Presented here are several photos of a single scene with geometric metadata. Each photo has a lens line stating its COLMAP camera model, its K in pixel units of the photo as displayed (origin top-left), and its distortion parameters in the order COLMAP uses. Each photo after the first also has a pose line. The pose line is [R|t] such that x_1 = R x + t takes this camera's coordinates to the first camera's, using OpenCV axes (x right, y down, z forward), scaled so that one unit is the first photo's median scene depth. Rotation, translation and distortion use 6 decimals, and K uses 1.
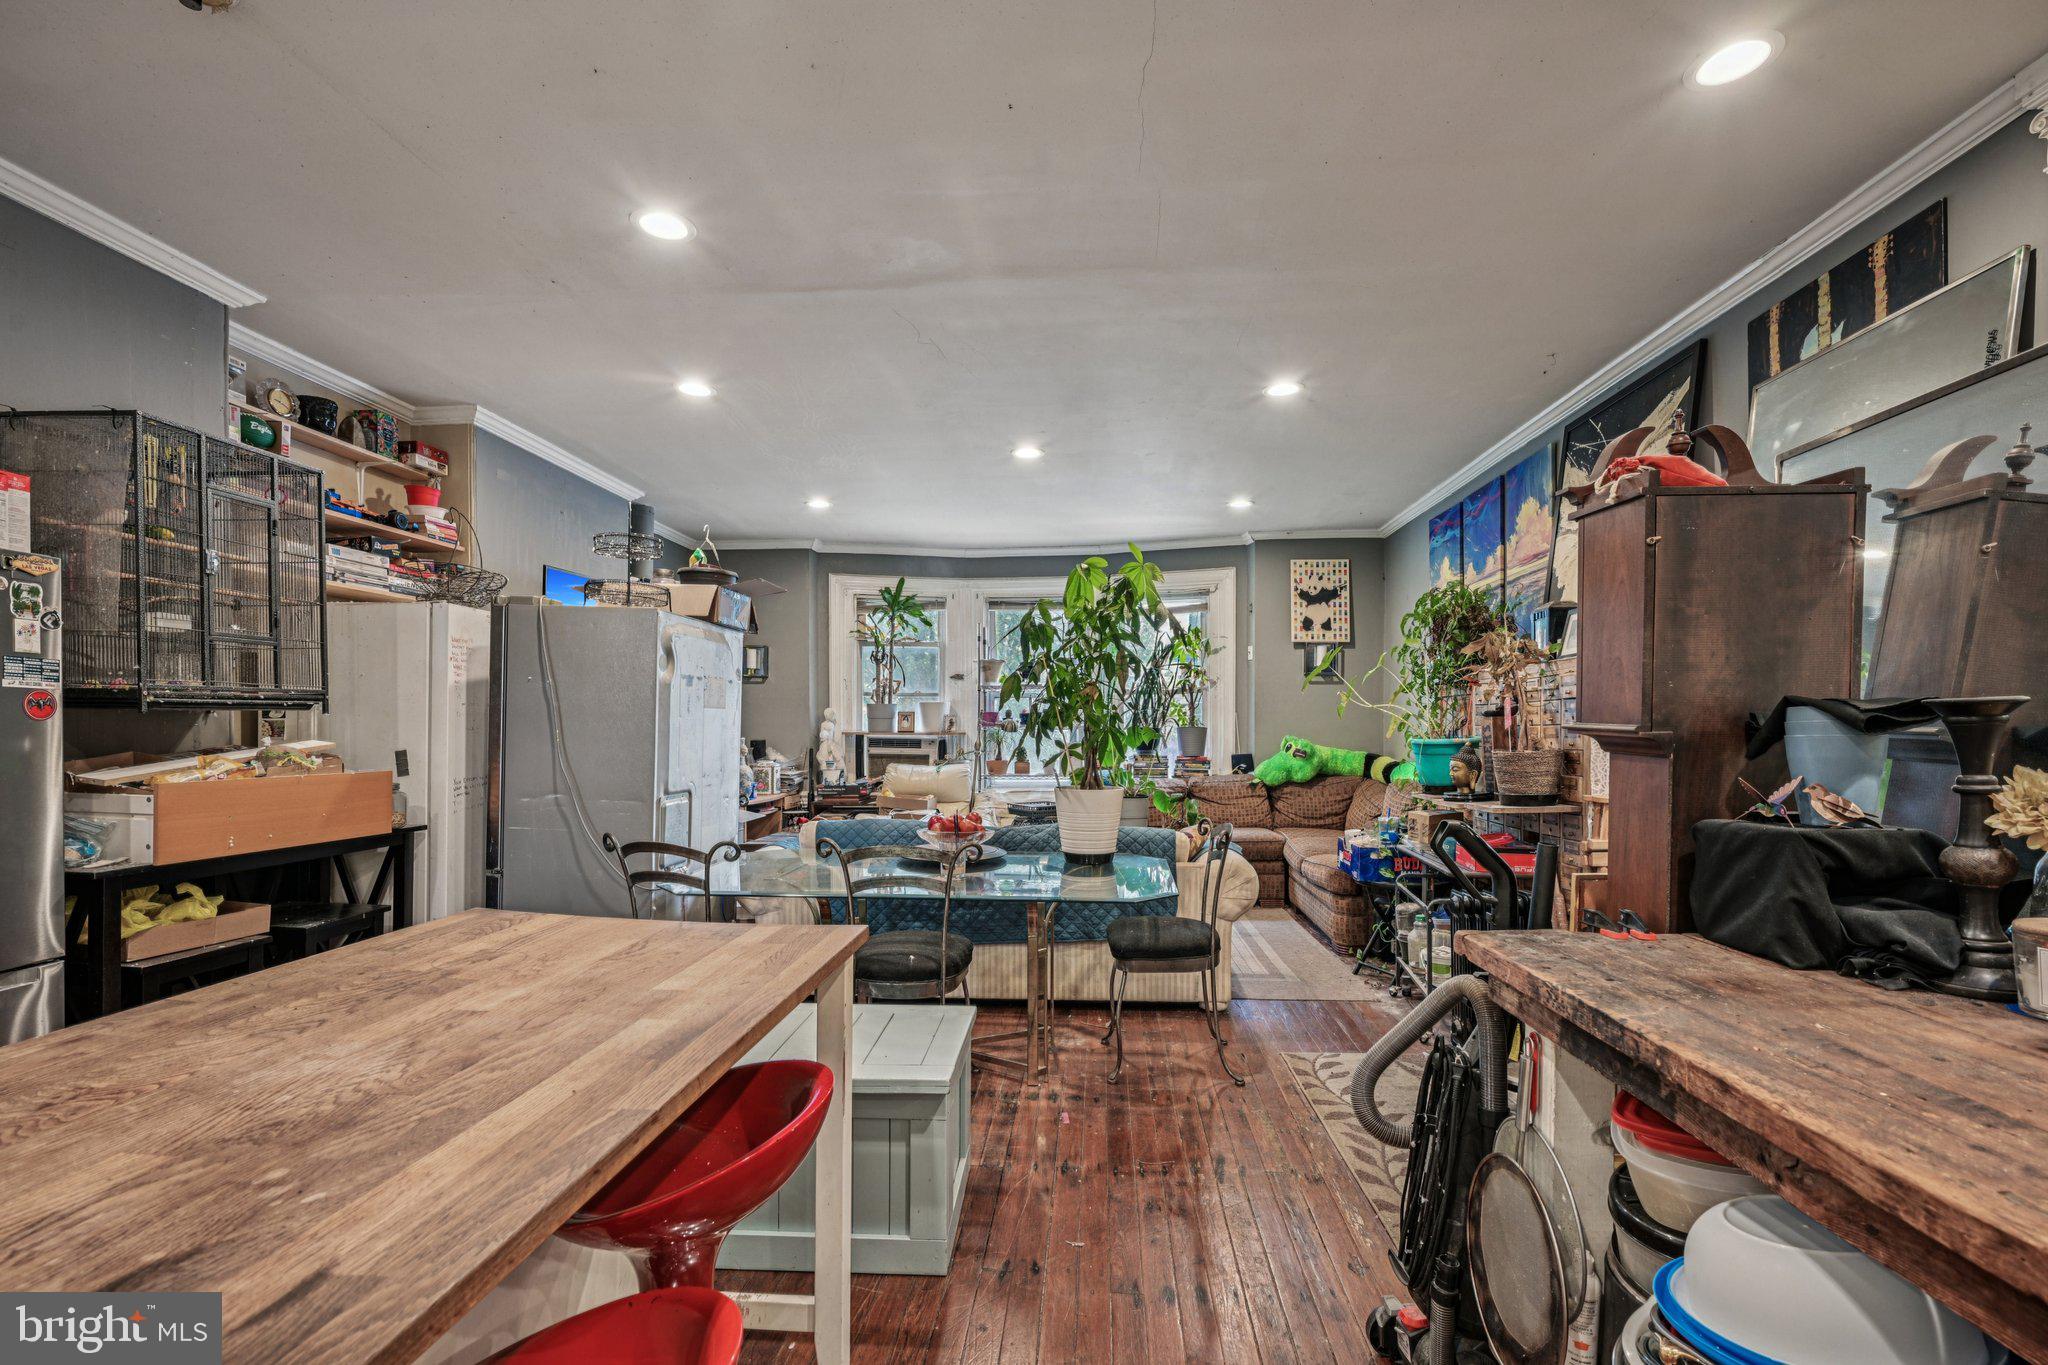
lens RADIAL K [[894.3, 0, 1037.8], [0, 894.3, 733.1], [0, 0, 1]] dist [-0.000813, 0.000235]
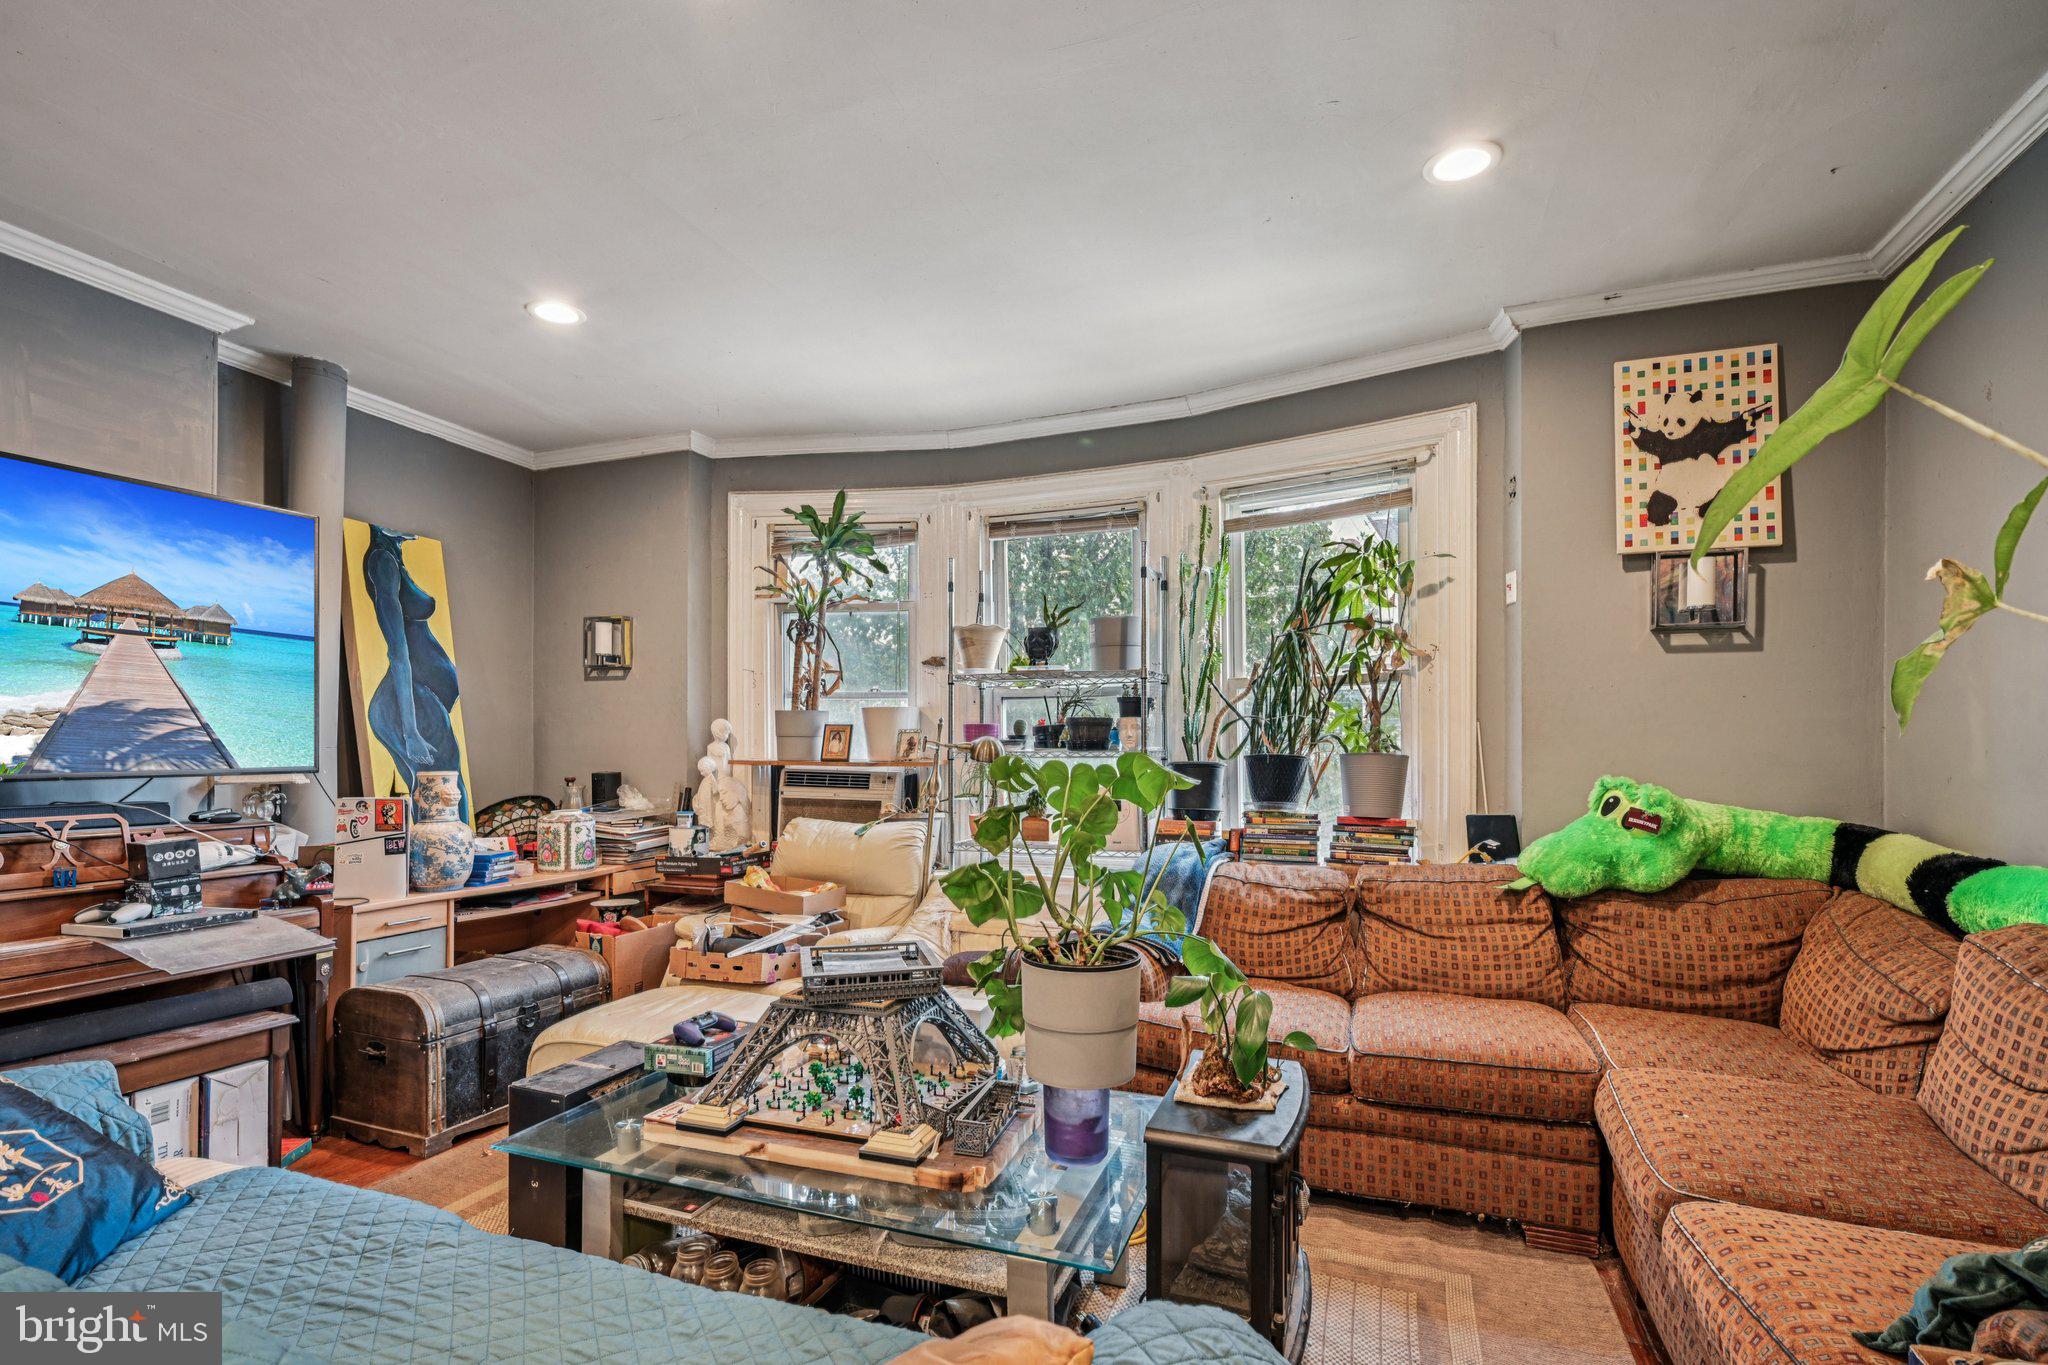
lens RADIAL K [[894.3, 0, 1049.0], [0, 894.3, 743.2], [0, 0, 1]] dist [-0.000813, 0.000235]
pose [[0.958508, 0.001016, -0.285065, 0.144363], [-0.006243, 0.999829, -0.017425, -0.003295], [0.284999, 0.018481, 0.958350, 0.511302]]
